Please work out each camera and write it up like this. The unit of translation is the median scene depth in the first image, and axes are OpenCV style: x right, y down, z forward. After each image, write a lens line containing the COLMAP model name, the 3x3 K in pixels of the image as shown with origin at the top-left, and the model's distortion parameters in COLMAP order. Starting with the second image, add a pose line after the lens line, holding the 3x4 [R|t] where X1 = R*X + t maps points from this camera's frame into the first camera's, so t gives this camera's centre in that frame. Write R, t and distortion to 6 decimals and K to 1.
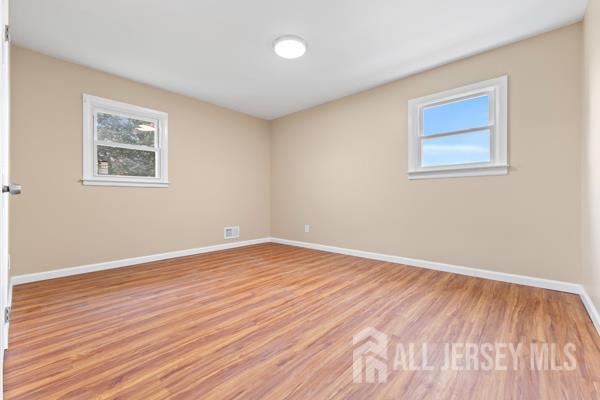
lens RADIAL K [[253.9, 0, 300.1], [0, 253.9, 199.6], [0, 0, 1]] dist [-0.000494, -0.000035]
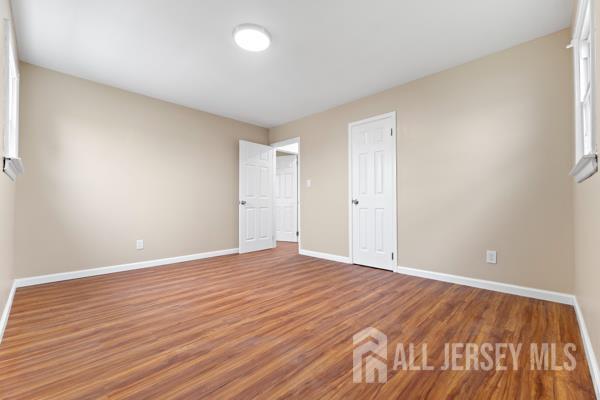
lens RADIAL K [[253.9, 0, 299.9], [0, 253.9, 201.8], [0, 0, 1]] dist [-0.000494, -0.000035]
pose [[-0.999326, 0.004936, 0.036364, -0.239154], [0.004558, 0.999935, -0.010464, -0.008505], [-0.036413, -0.010291, -0.999284, 1.888783]]
